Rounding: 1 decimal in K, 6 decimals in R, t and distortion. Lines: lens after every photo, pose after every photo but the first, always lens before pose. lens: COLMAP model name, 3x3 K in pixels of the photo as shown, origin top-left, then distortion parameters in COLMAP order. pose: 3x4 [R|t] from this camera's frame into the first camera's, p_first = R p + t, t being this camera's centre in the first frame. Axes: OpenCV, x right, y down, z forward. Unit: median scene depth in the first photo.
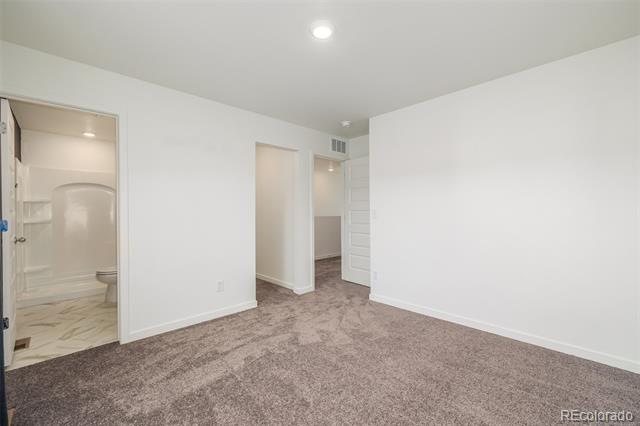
lens RADIAL K [[269.8, 0, 321.9], [0, 269.8, 211.6], [0, 0, 1]] dist [0.001981, 0.000132]
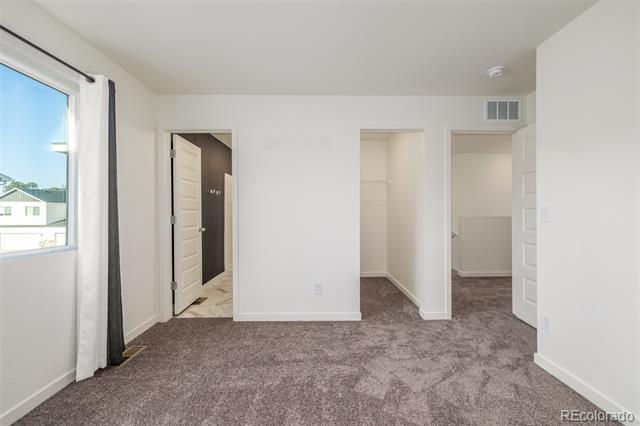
lens RADIAL K [[269.8, 0, 321.9], [0, 269.8, 211.6], [0, 0, 1]] dist [0.001981, 0.000132]
pose [[0.724156, 0.006075, -0.689609, 0.270189], [0.002333, 0.999934, 0.011259, -0.006268], [0.689632, -0.009762, 0.724094, 0.297847]]
